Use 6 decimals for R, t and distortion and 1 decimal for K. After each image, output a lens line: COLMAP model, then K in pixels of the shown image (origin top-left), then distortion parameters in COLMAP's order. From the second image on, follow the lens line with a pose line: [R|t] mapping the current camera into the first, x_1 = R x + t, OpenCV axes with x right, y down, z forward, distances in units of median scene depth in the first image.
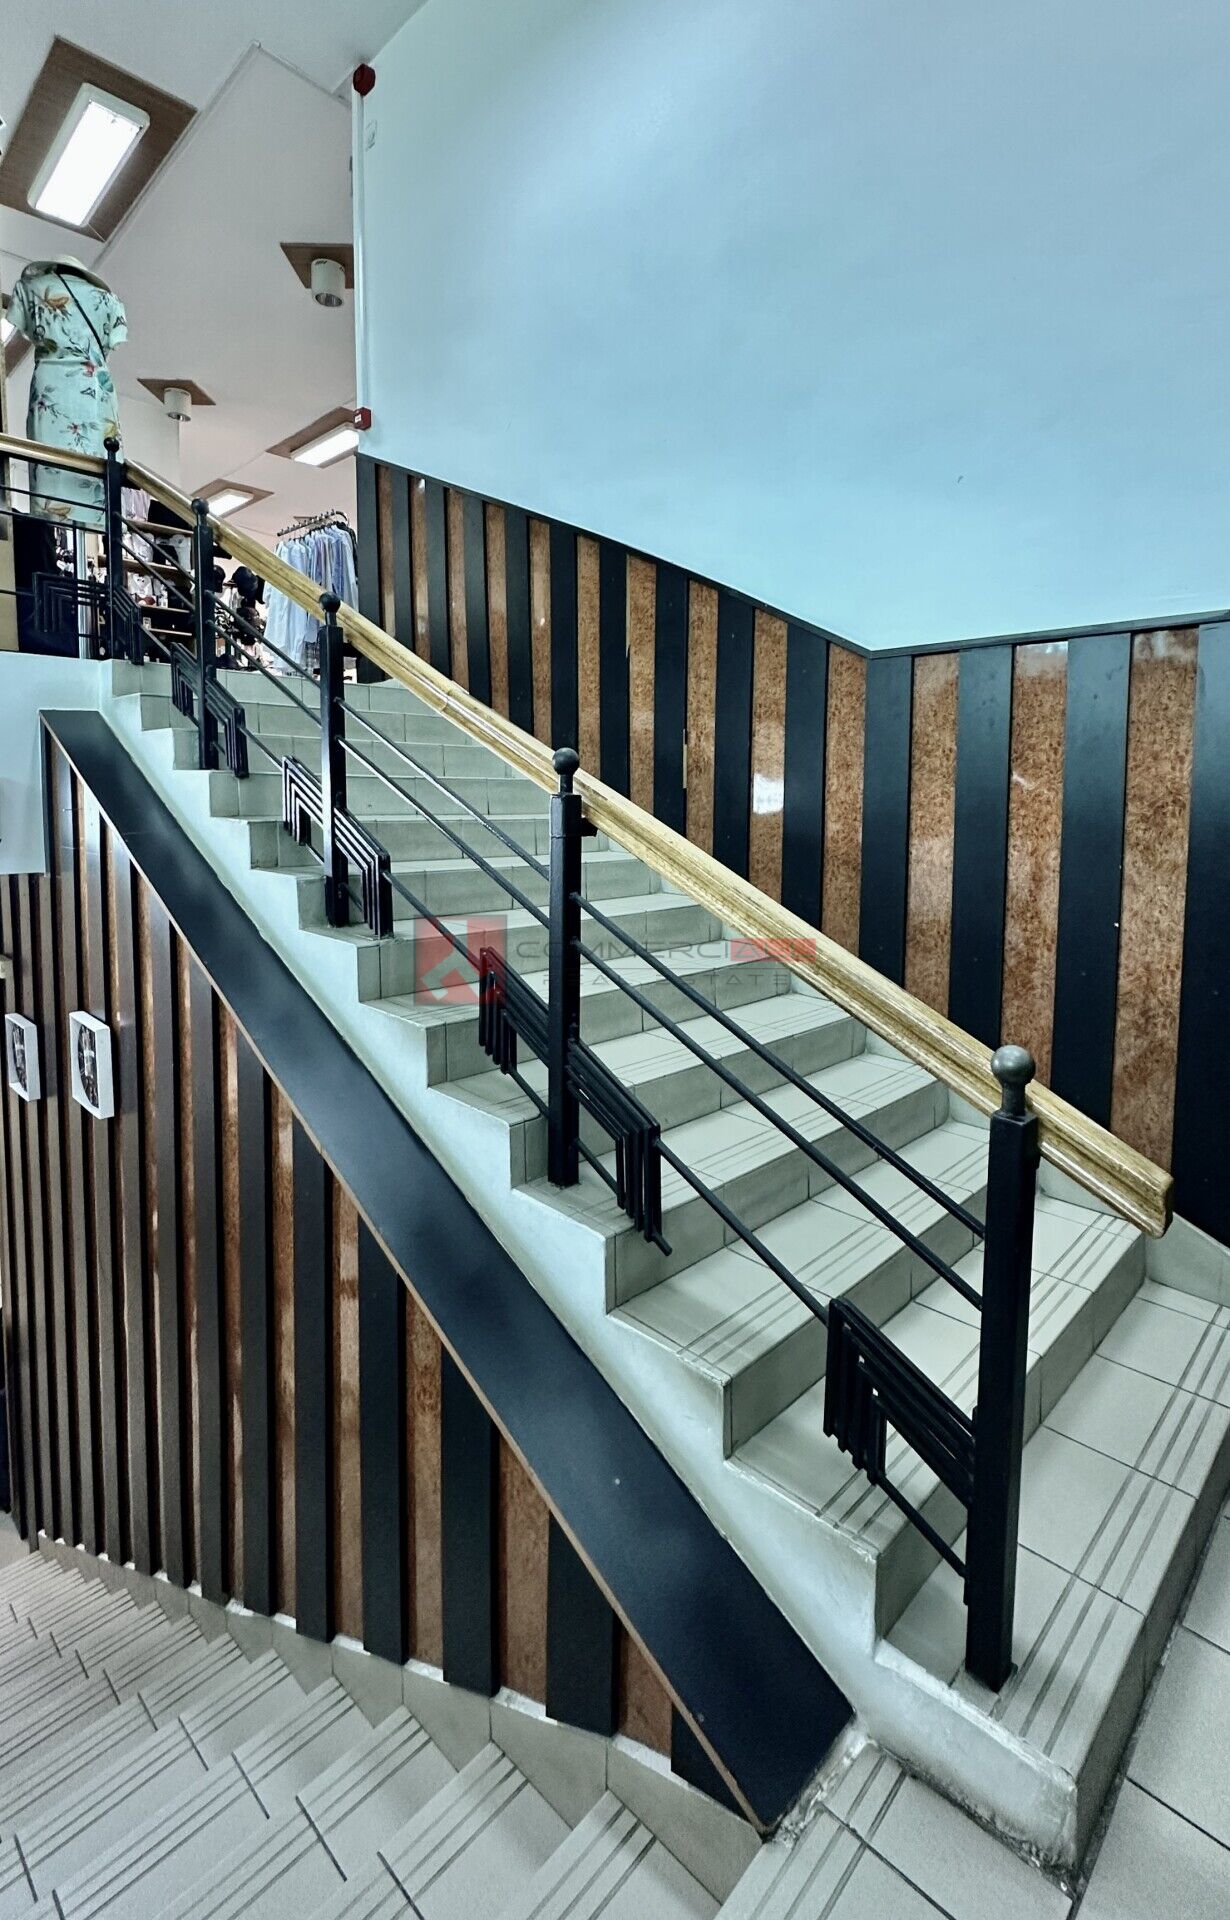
lens RADIAL K [[899.4, 0, 615.3], [0, 899.4, 859.5], [0, 0, 1]] dist [-0.001062, -0.000107]
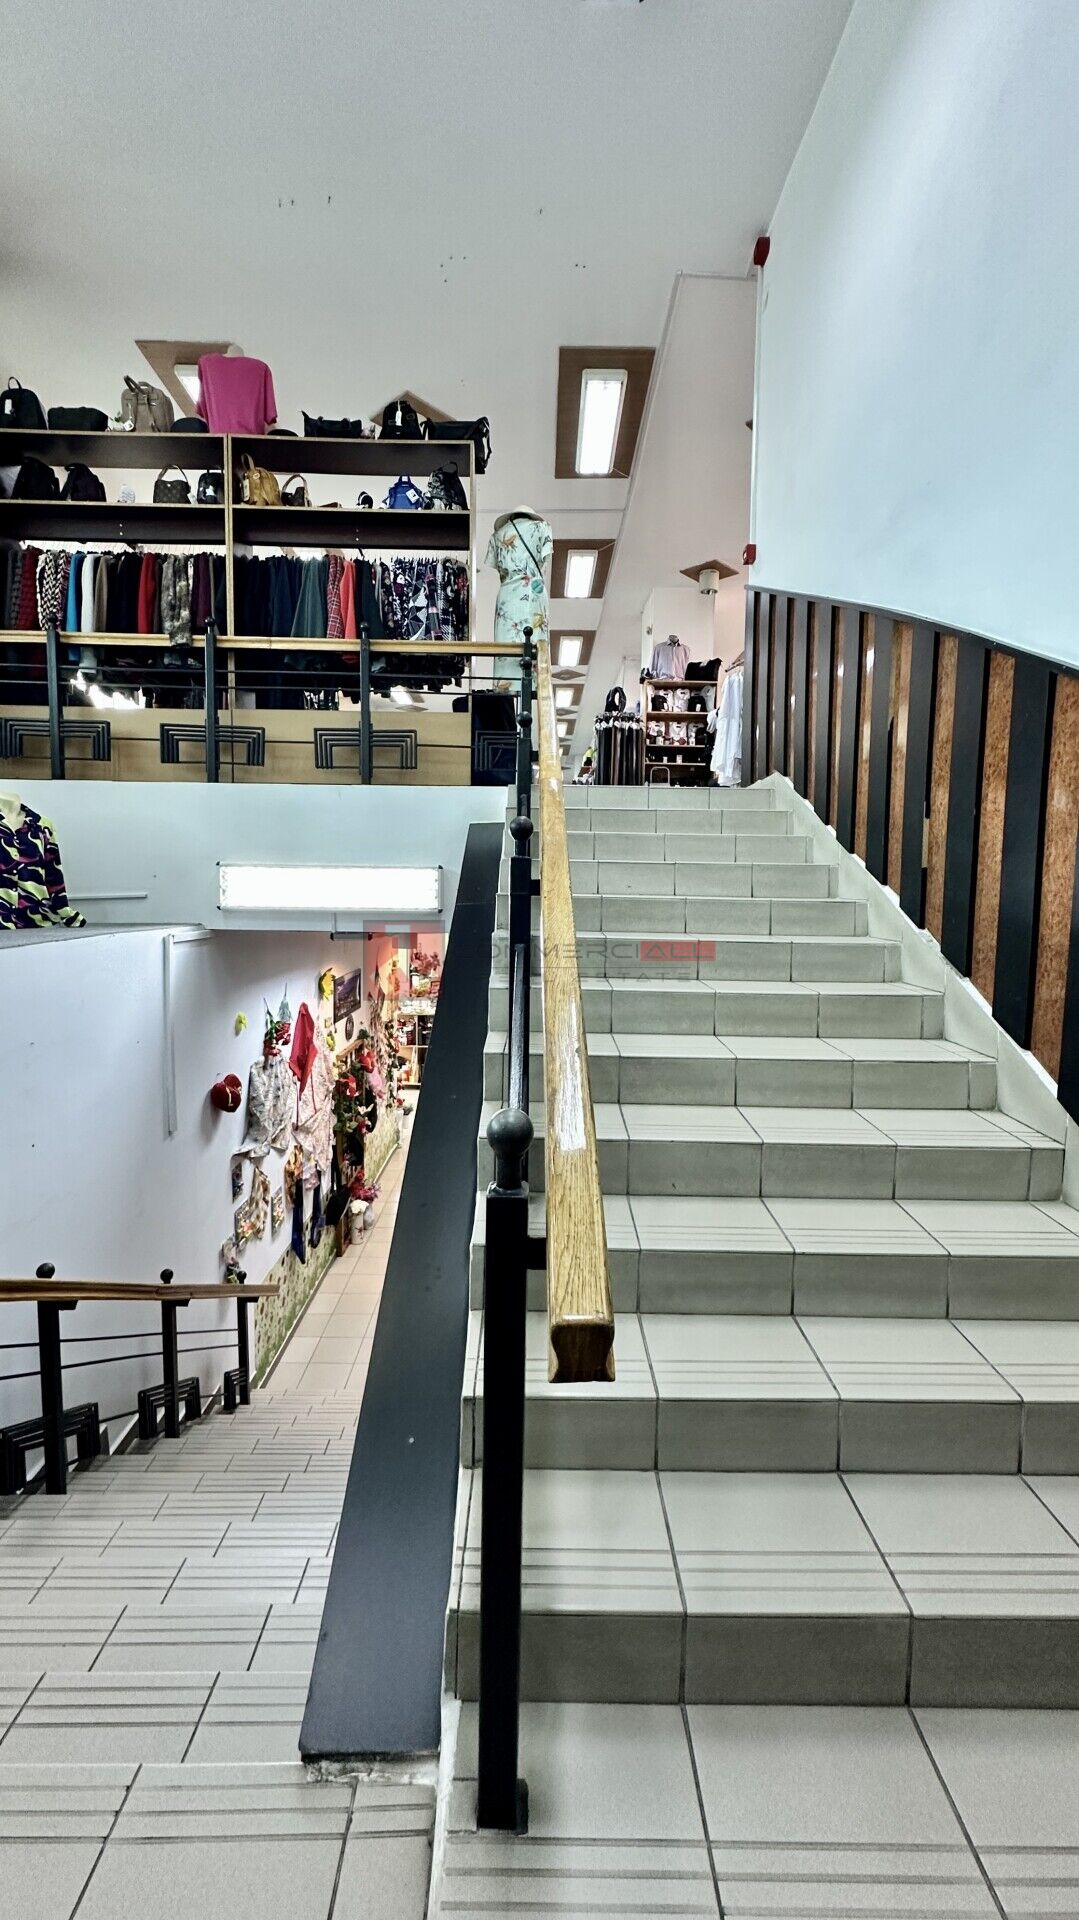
lens RADIAL K [[775.9, 0, 539.5], [0, 775.9, 960.0], [0, 0, 1]] dist [-0.001499, -0.000239]
pose [[0.701913, 0.064944, -0.709296, 0.337715], [-0.062386, 0.997613, 0.029606, 0.013369], [0.709525, 0.023469, 0.704289, 0.168534]]
